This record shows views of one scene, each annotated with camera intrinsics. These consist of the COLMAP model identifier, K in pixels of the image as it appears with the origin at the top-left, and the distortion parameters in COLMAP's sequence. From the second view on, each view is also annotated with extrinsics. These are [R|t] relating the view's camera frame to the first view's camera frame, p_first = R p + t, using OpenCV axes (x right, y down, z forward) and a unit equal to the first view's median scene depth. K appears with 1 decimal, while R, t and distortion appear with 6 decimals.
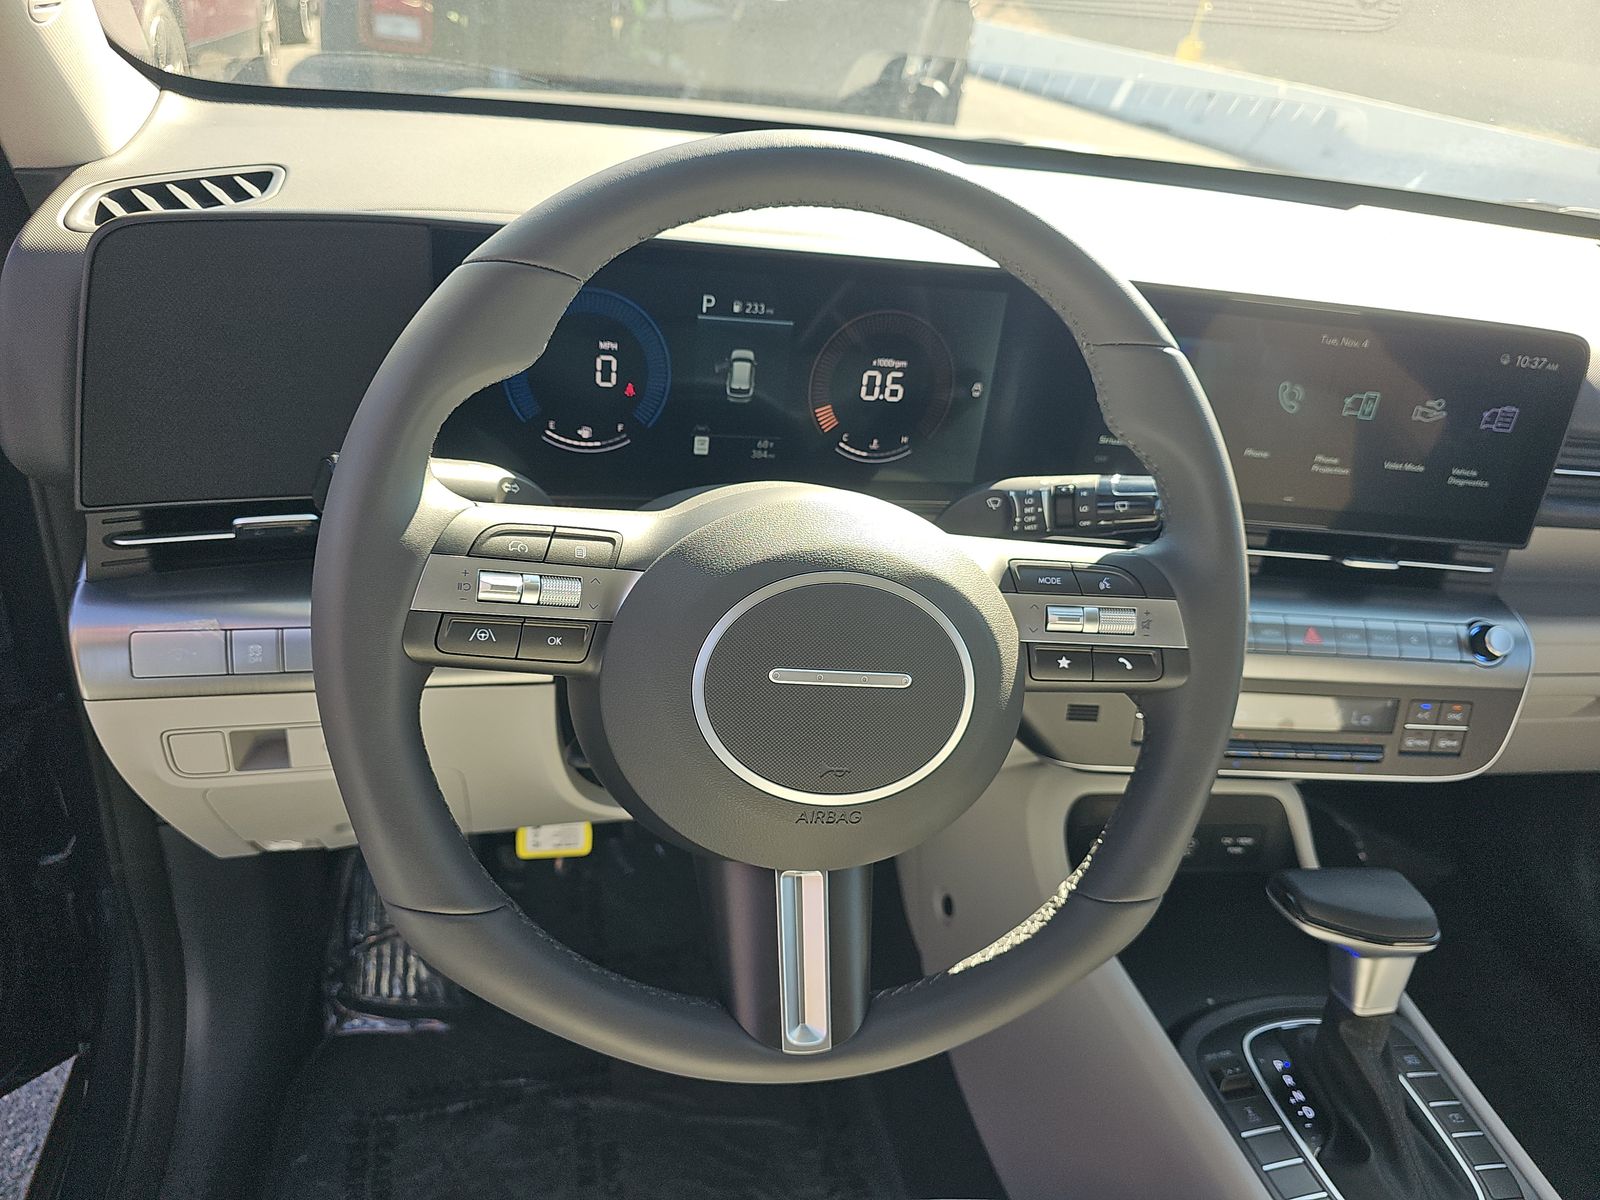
lens RADIAL K [[1063.7, 0, 800.0], [0, 1063.7, 600.0], [0, 0, 1]] dist [0.050564, -0.050215]
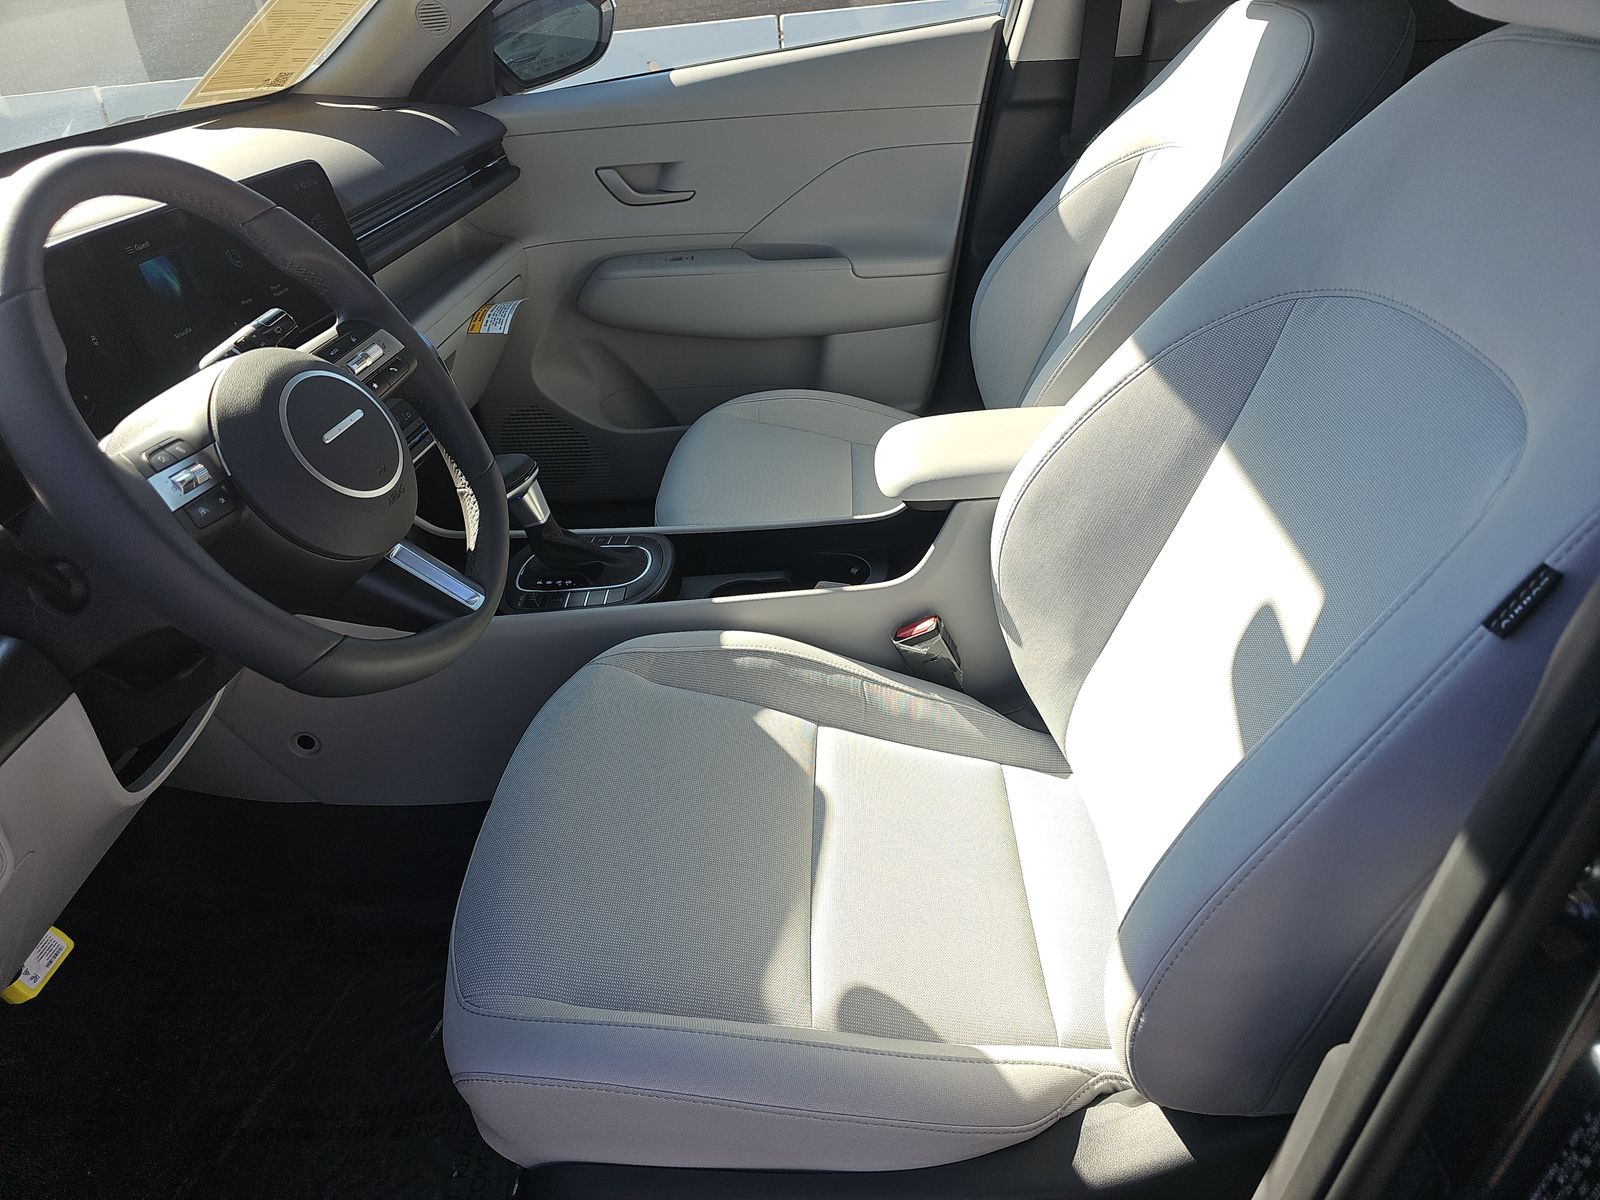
lens RADIAL K [[1061.6, 0, 792.3], [0, 1061.6, 588.4], [0, 0, 1]] dist [0.040452, -0.056721]
pose [[0.249064, -0.626479, 0.738574, -0.771174], [0.593467, 0.701378, 0.394798, 0.005314], [-0.765352, 0.339989, 0.546482, -0.258290]]
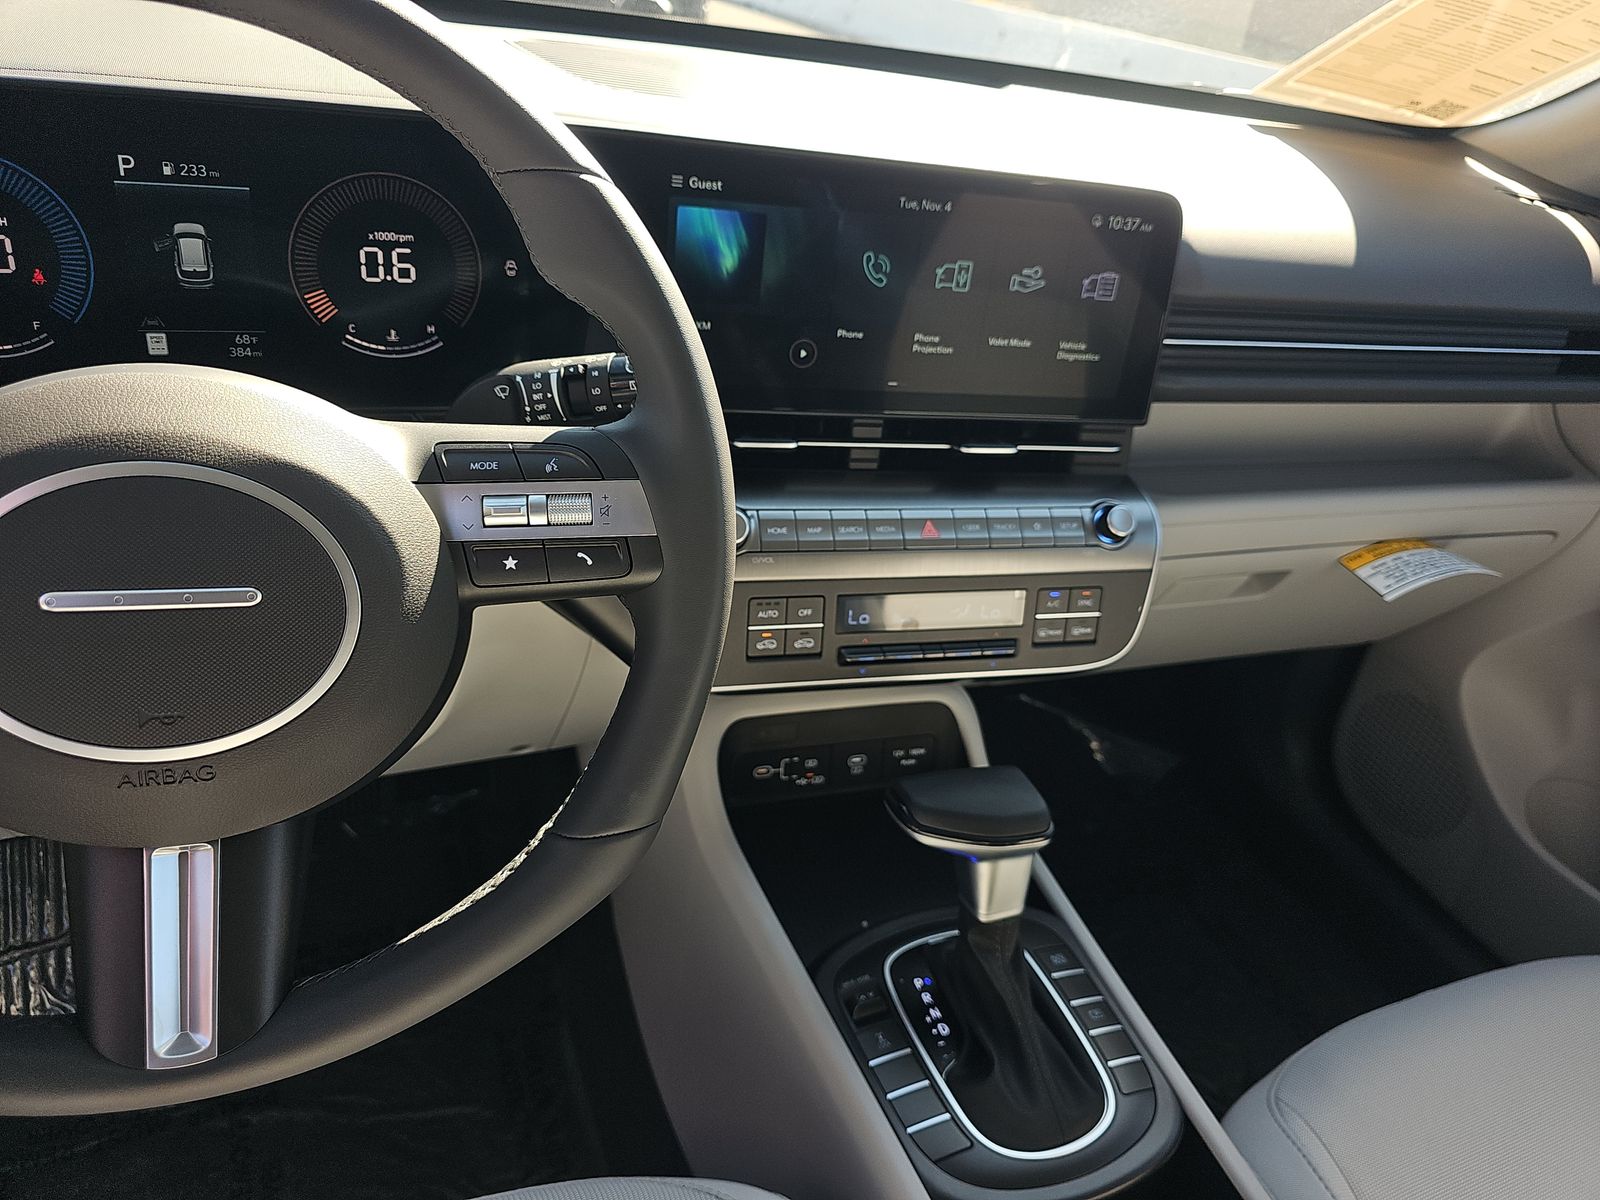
lens RADIAL K [[1061.6, 0, 792.3], [0, 1061.6, 588.4], [0, 0, 1]] dist [0.040452, -0.056721]
pose [[0.988165, -0.077125, 0.132593, 0.253497], [0.072487, 0.996588, 0.039462, 0.044020], [-0.135185, -0.029384, 0.990385, 0.102938]]
